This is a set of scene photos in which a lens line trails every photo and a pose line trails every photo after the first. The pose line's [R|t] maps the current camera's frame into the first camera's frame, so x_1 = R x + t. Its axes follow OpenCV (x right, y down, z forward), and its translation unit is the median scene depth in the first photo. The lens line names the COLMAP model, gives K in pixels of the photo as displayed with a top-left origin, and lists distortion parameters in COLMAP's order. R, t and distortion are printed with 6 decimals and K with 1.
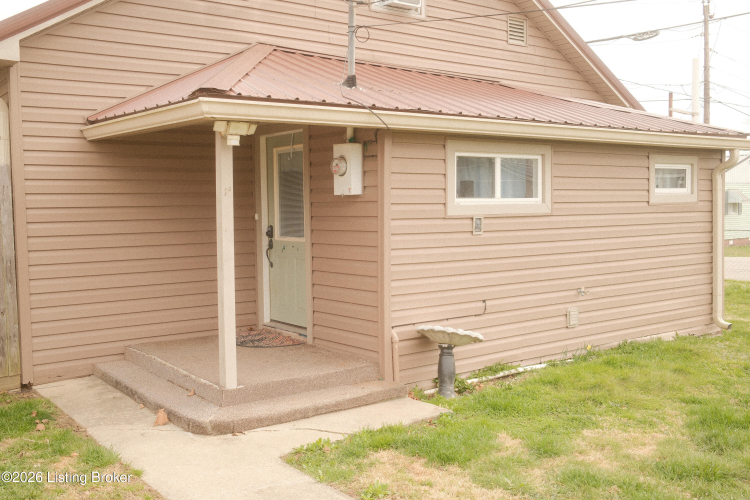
lens RADIAL K [[769.5, 0, 375.0], [0, 769.5, 250.0], [0, 0, 1]] dist [-0.030329, 0.119609]
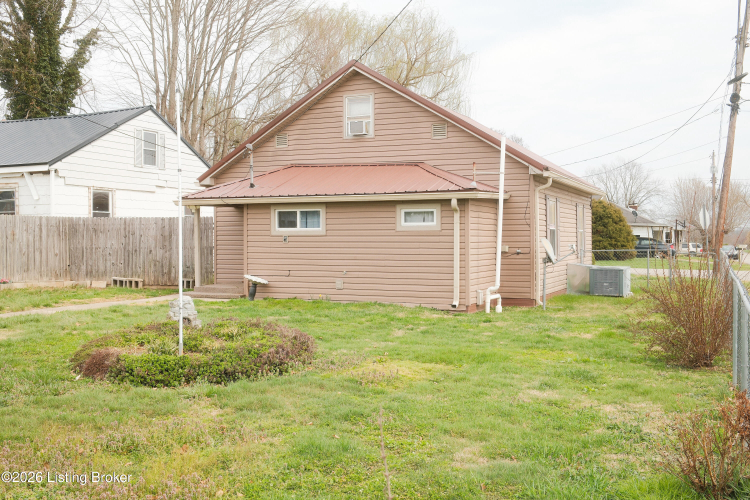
lens RADIAL K [[769.5, 0, 375.0], [0, 769.5, 250.0], [0, 0, 1]] dist [-0.030329, 0.119609]
pose [[0.467921, 0.023530, -0.883457, 2.359035], [-0.058178, 0.998297, -0.004225, -0.003211], [0.881853, 0.053374, 0.468493, 0.100777]]
